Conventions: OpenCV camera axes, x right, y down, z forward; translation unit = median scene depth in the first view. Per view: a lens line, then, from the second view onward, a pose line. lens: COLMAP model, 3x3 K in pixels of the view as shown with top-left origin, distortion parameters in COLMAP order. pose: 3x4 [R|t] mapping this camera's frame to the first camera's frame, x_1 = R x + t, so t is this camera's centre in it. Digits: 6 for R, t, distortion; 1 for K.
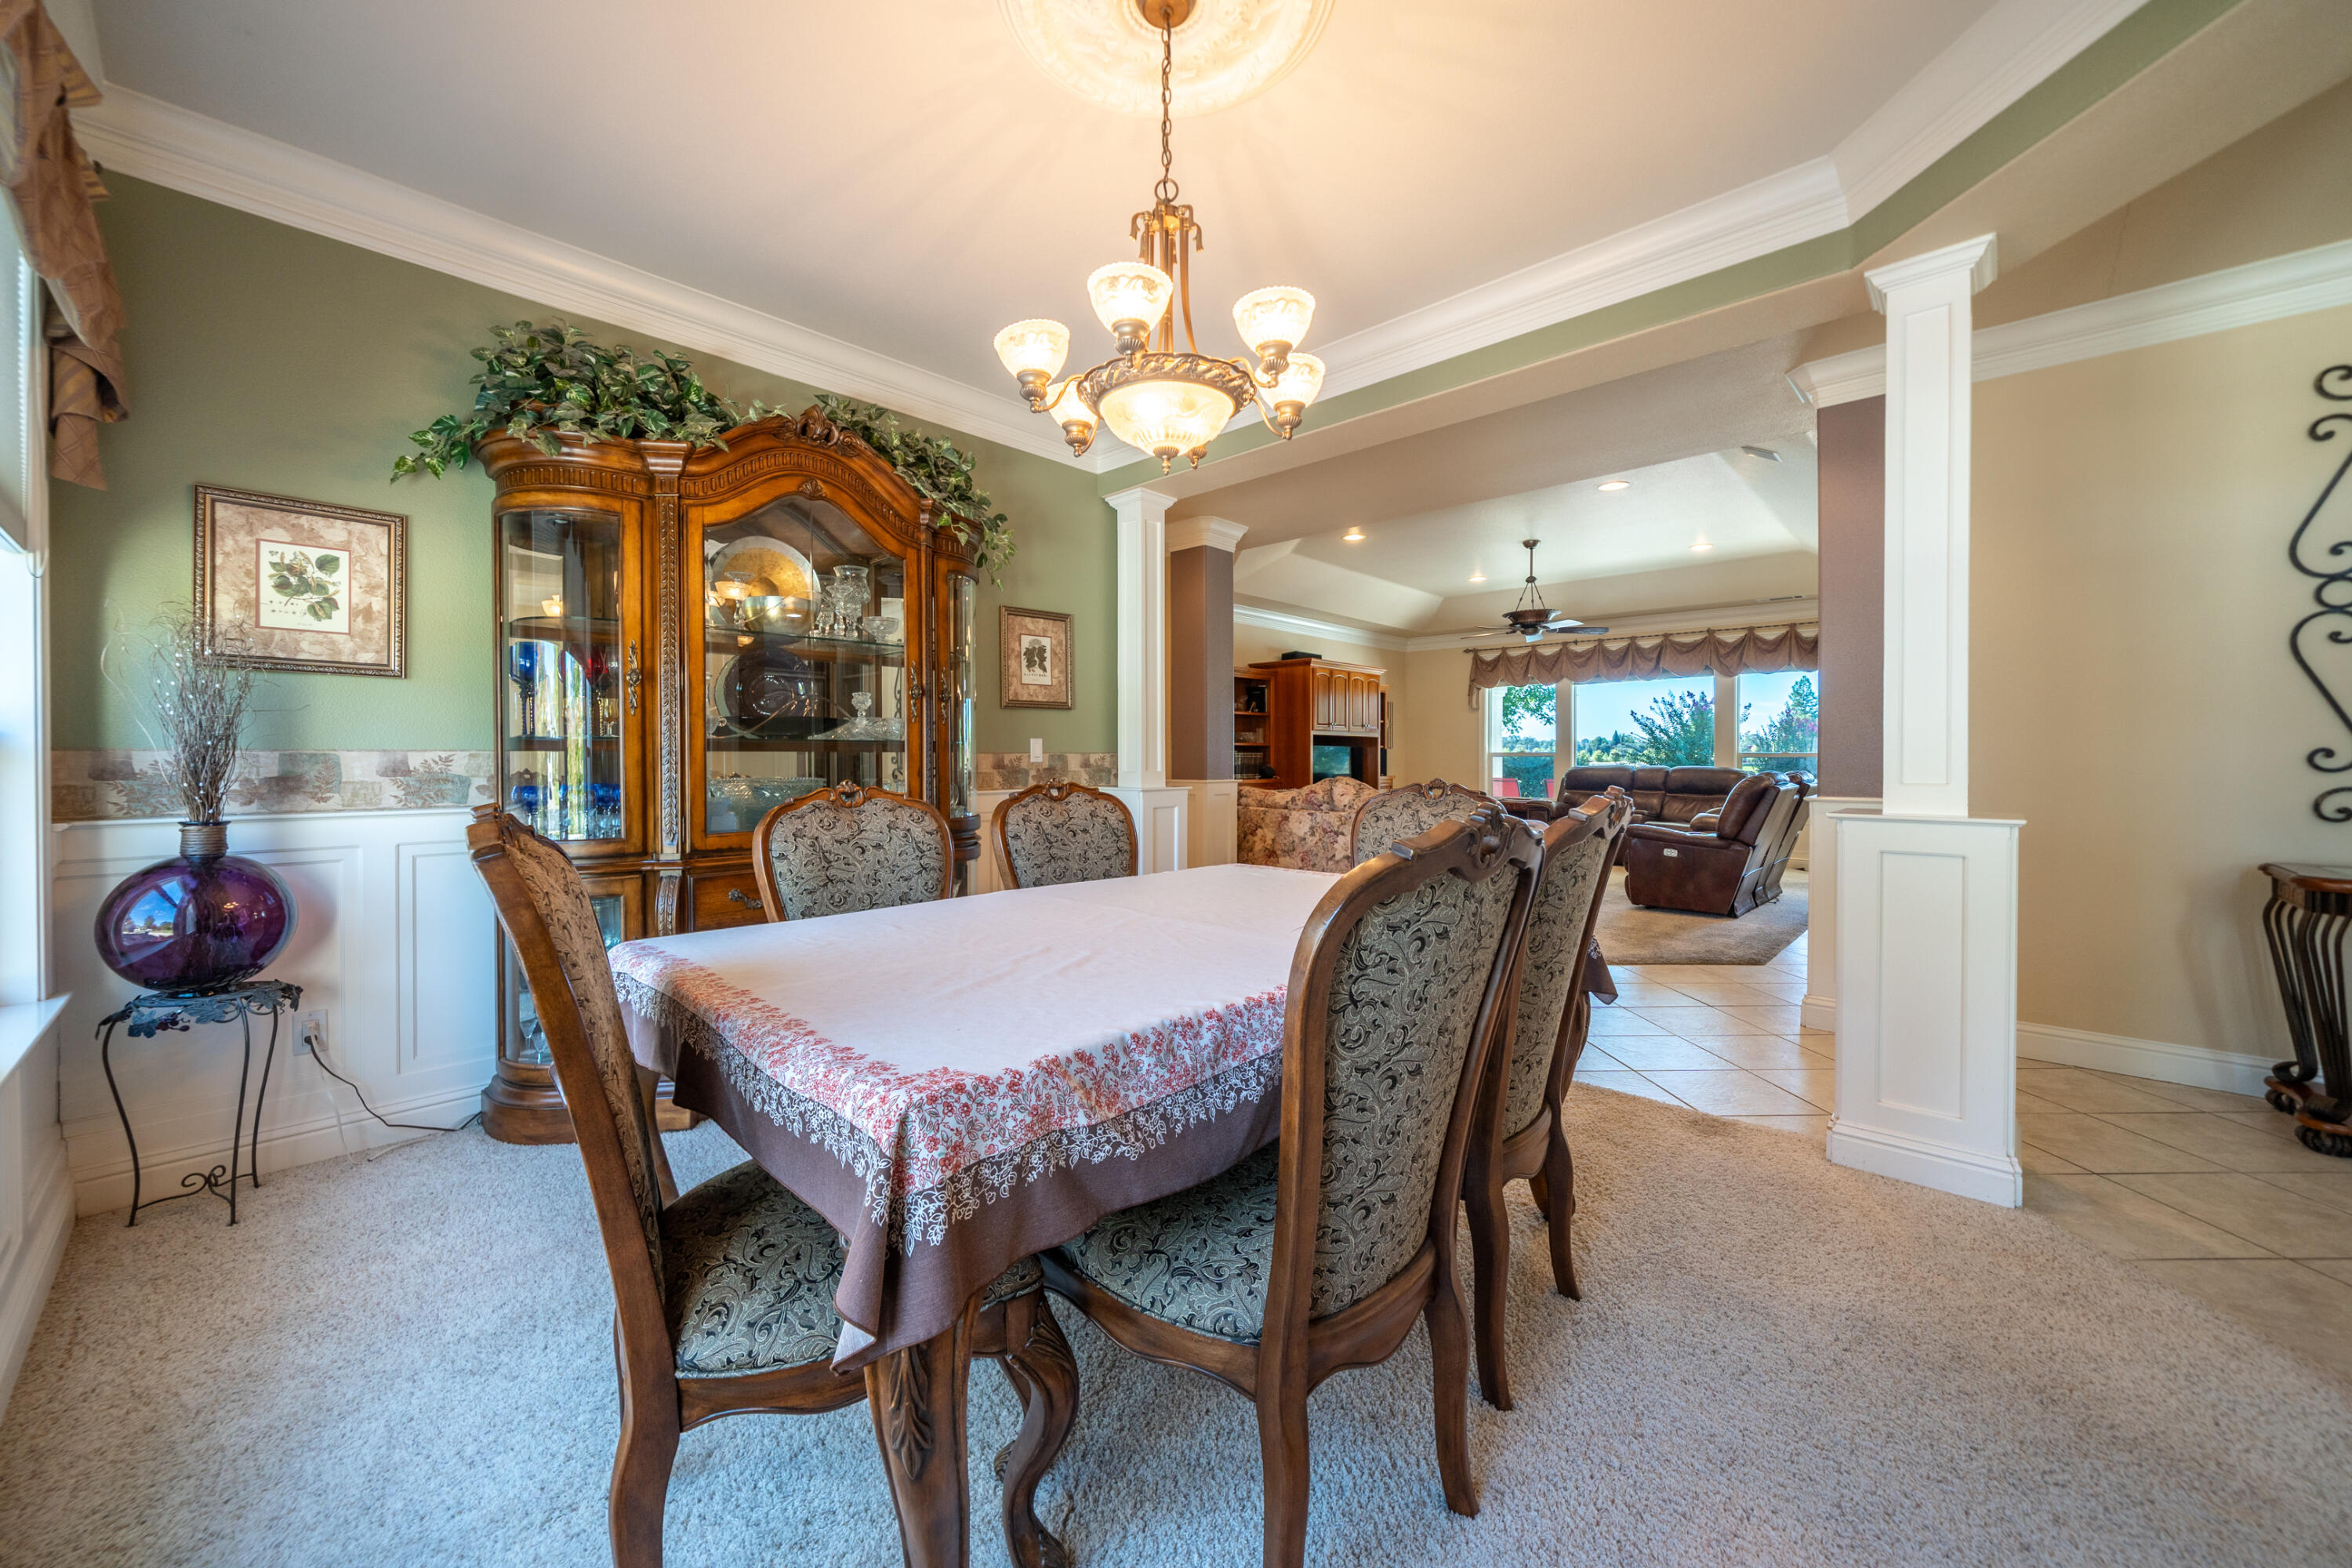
lens RADIAL K [[875.3, 0, 1163.2], [0, 875.3, 760.2], [0, 0, 1]] dist [-0.004811, 0.000416]
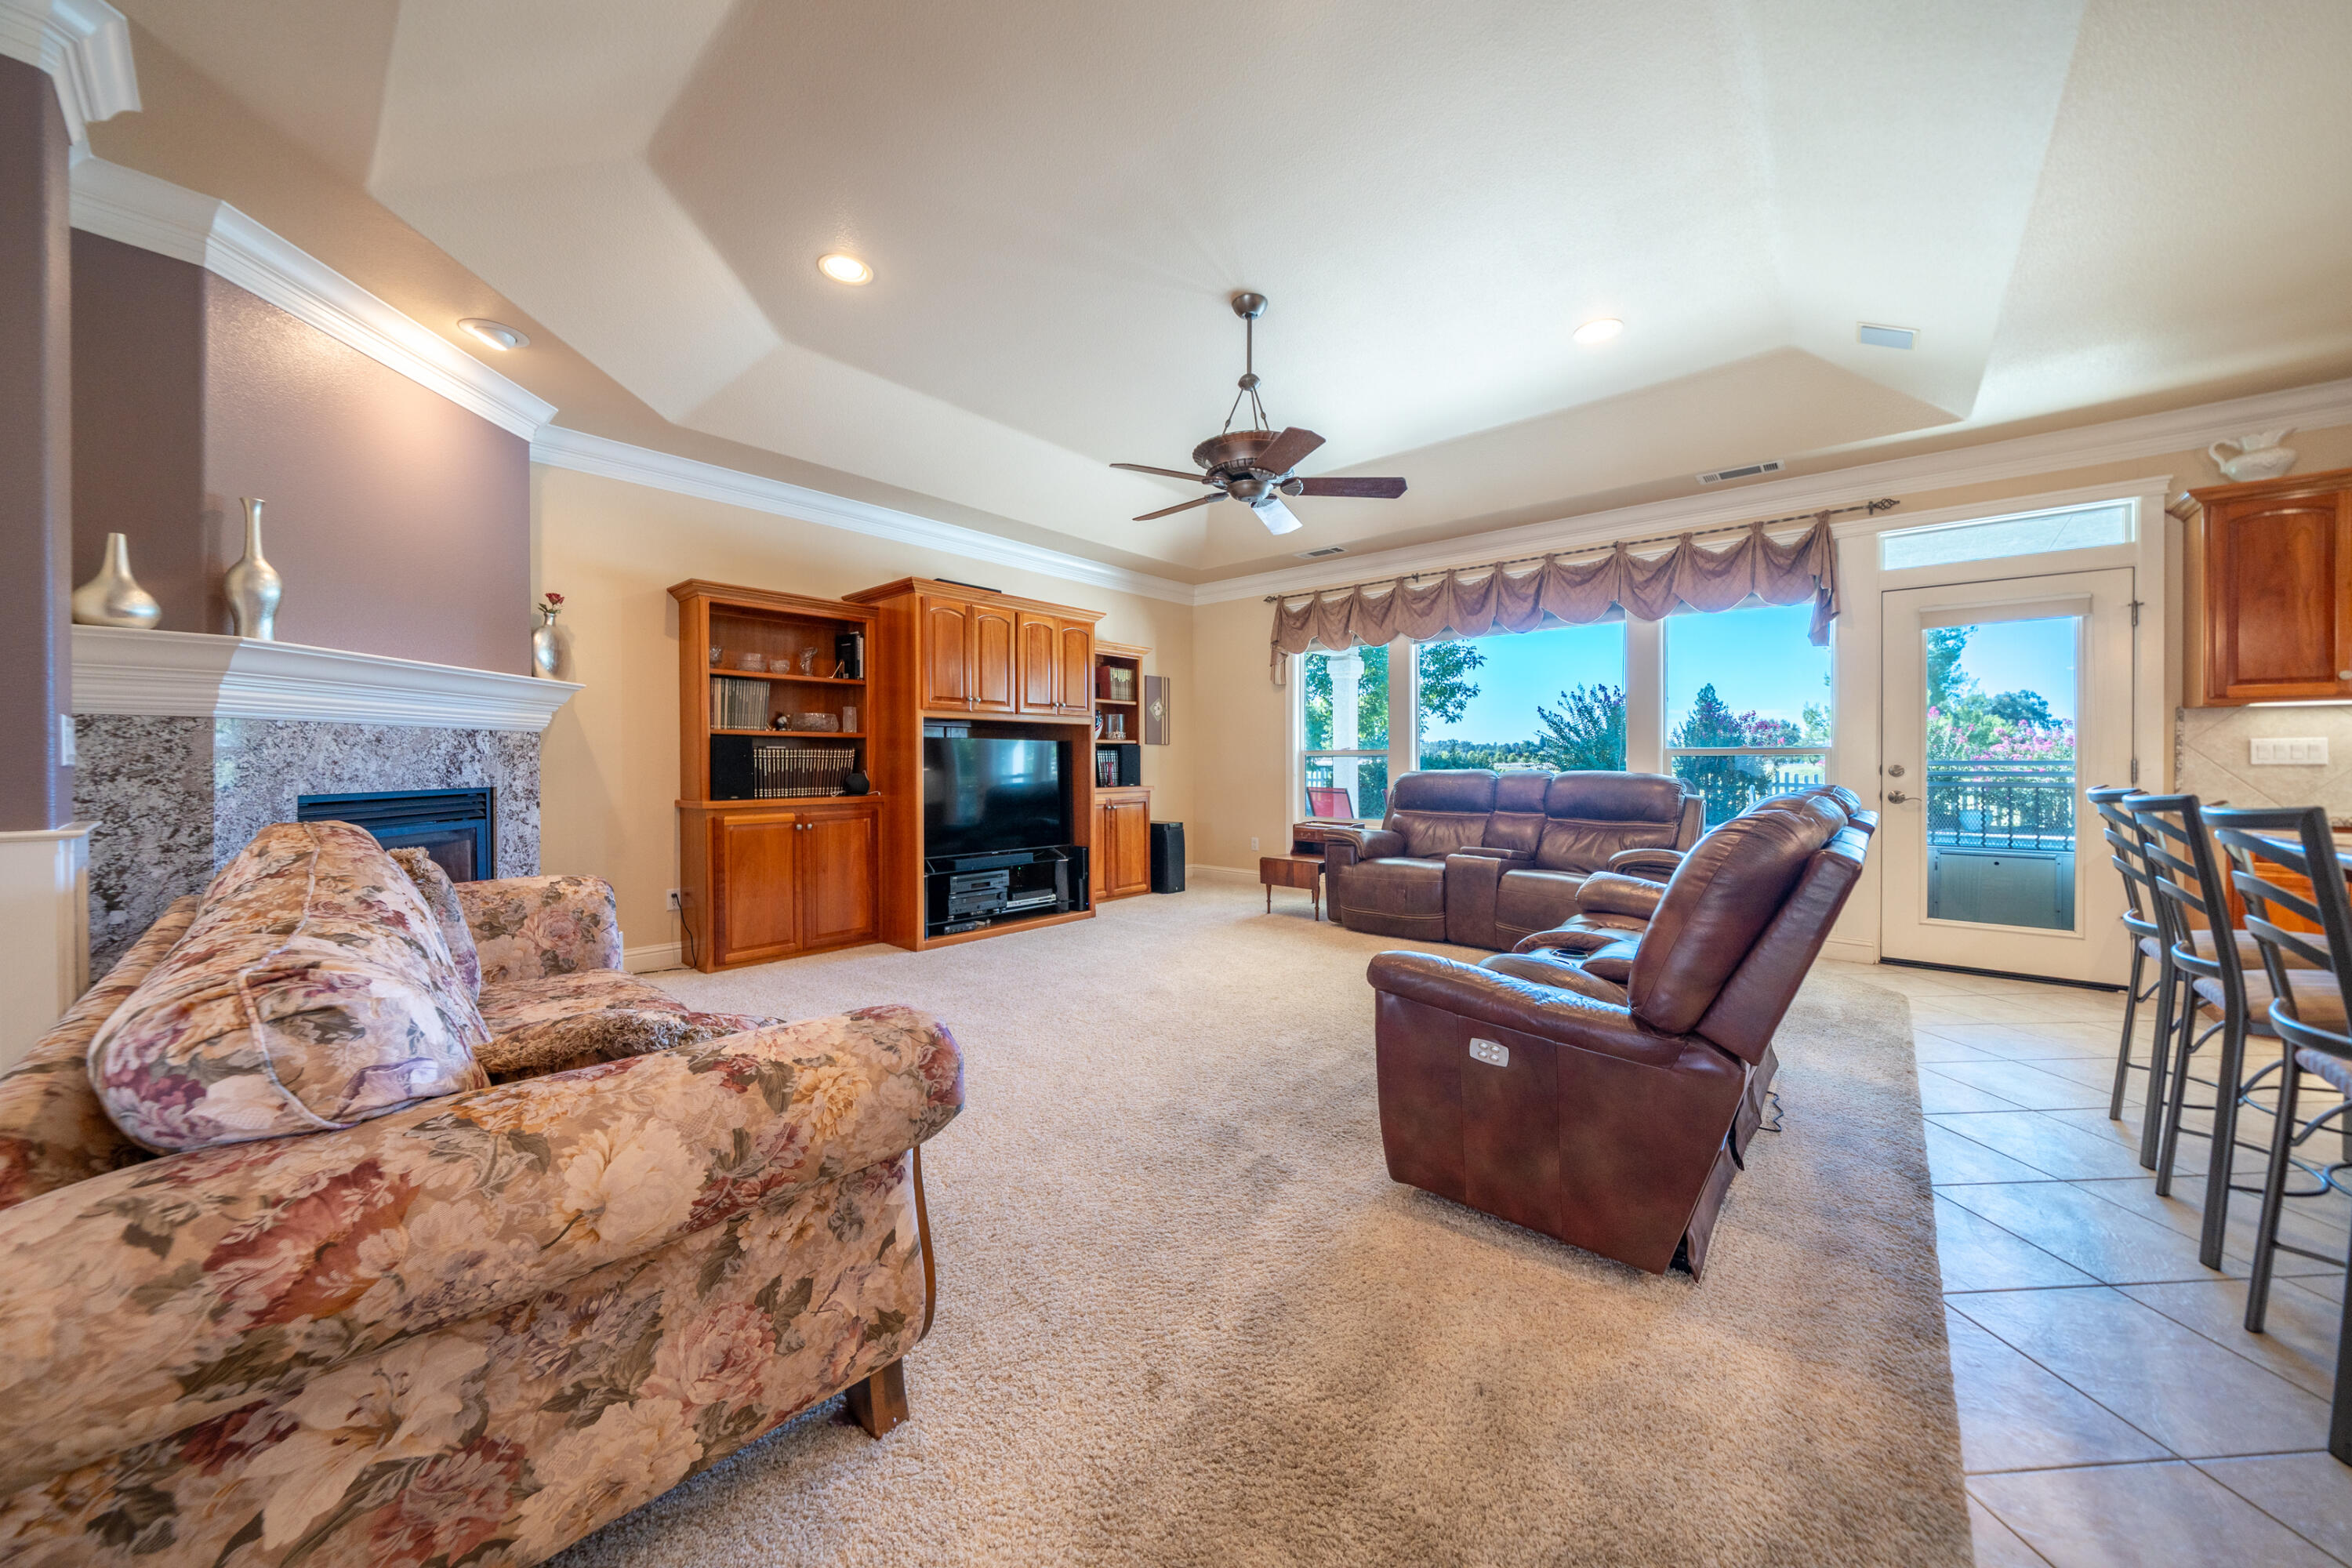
lens RADIAL K [[811.9, 0, 1173.6], [0, 811.9, 760.2], [0, 0, 1]] dist [-0.006171, 0.000591]
pose [[0.998722, -0.003398, 0.050417, 0.302527], [0.003585, 0.999987, -0.003618, 0.000582], [-0.050404, 0.003794, 0.998722, 0.476749]]
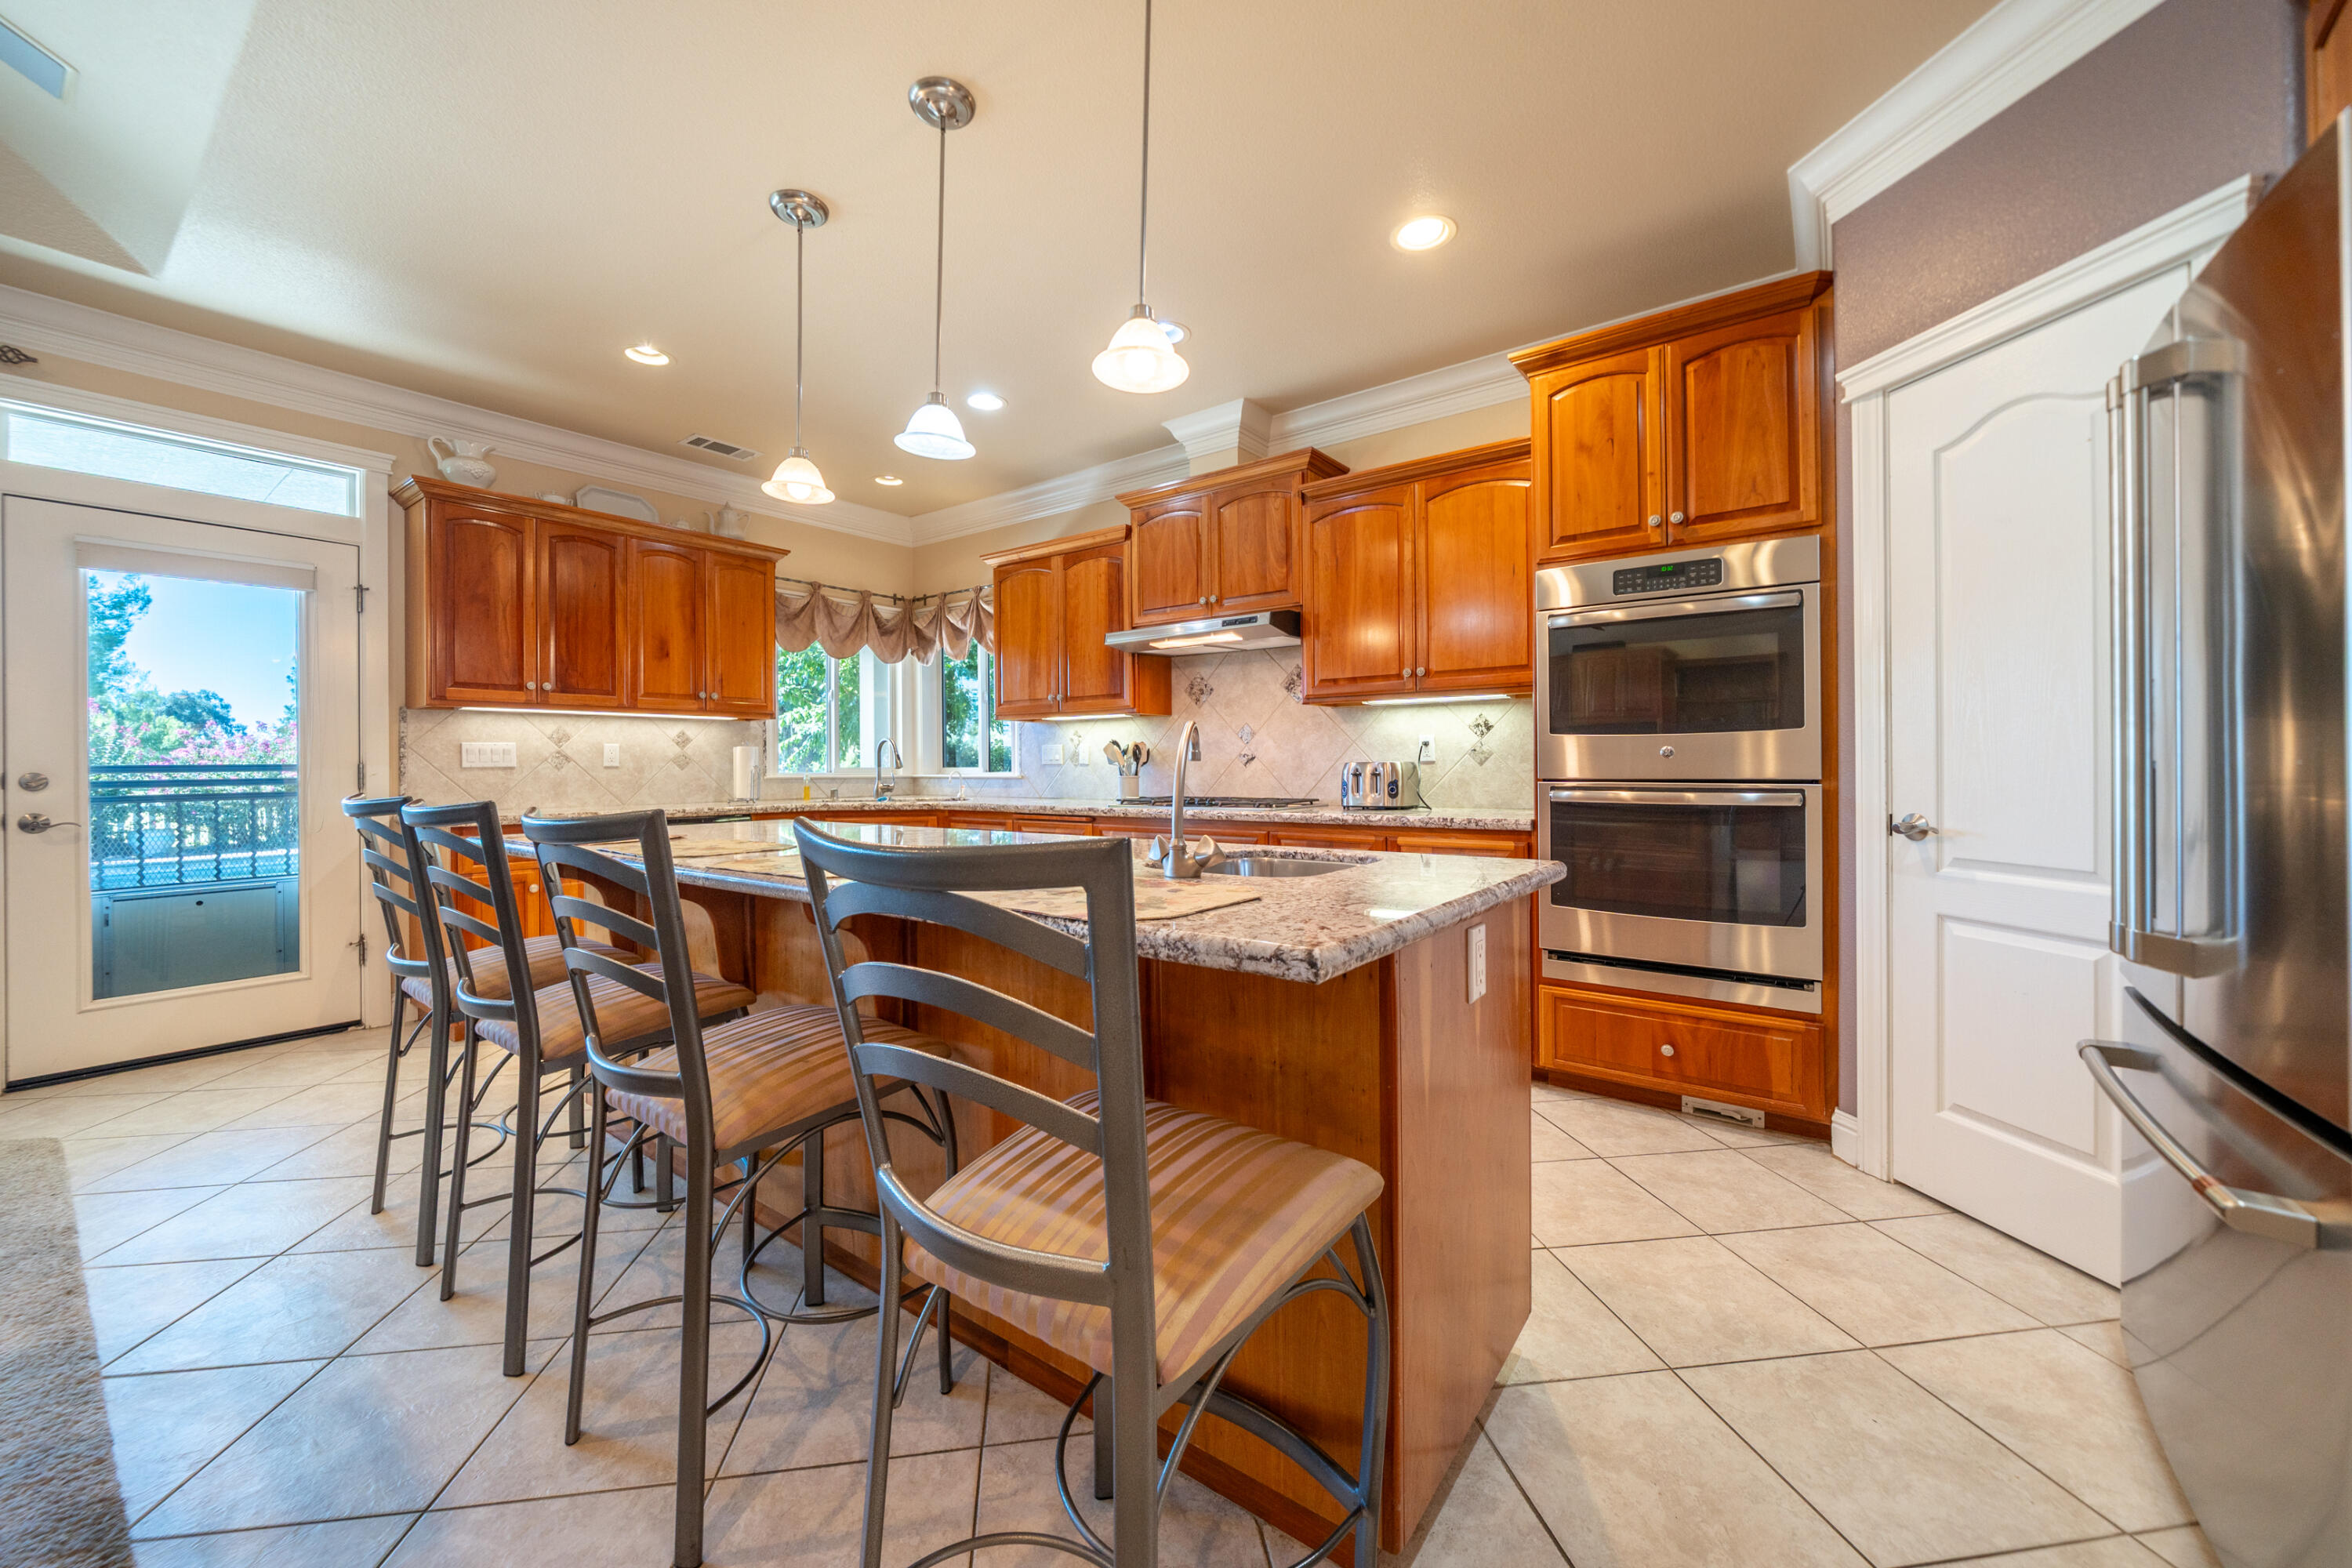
lens RADIAL K [[875.3, 0, 1174.9], [0, 875.3, 767.2], [0, 0, 1]] dist [-0.004811, 0.000416]
pose [[-0.130422, -0.007761, 0.991428, 0.373272], [0.009049, 0.999918, 0.009017, 0.002303], [-0.991417, 0.010148, -0.130341, 0.549038]]
